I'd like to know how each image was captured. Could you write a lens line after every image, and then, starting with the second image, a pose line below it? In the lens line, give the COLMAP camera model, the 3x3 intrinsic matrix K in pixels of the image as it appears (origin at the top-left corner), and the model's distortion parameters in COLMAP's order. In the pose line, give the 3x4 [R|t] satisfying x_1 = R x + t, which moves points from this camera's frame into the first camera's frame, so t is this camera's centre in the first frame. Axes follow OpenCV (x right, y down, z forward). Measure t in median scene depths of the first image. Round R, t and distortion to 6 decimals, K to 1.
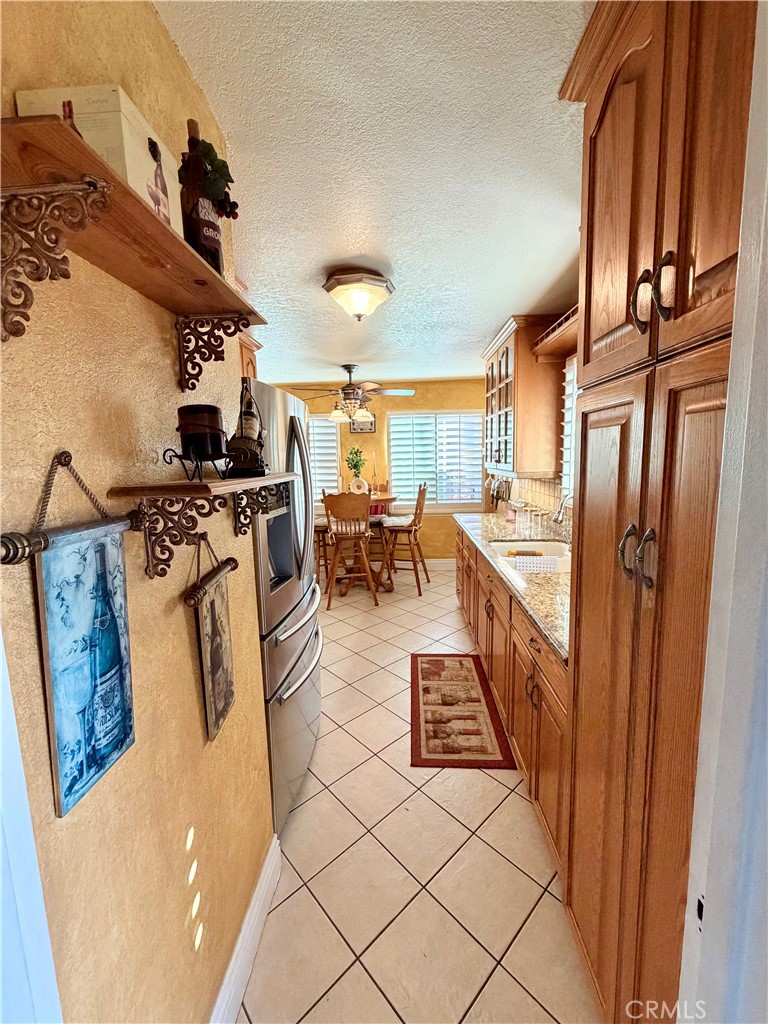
lens RADIAL K [[409.4, 0, 383.5], [0, 409.4, 507.9], [0, 0, 1]] dist [0.000092, -0.000015]
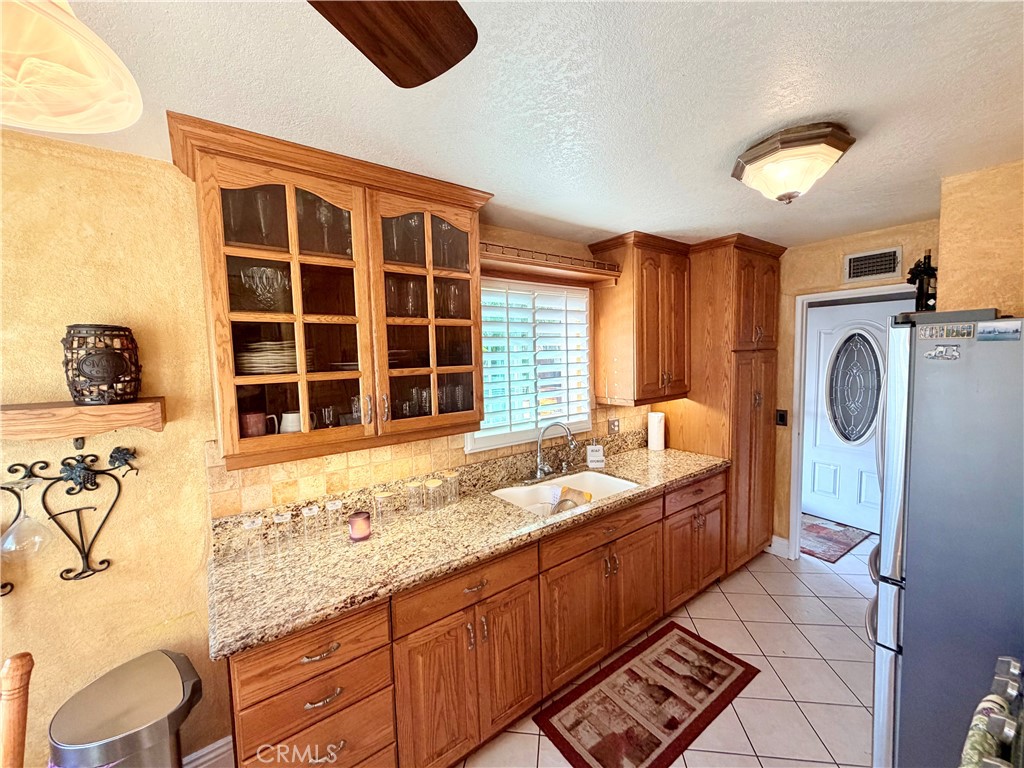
lens RADIAL K [[409.4, 0, 510.0], [0, 409.4, 383.1], [0, 0, 1]] dist [0.000092, -0.000015]
pose [[-0.640886, -0.016485, 0.767459, -0.277527], [0.135983, 0.981520, 0.134639, -0.293531], [-0.755496, 0.190649, -0.626801, 1.738138]]
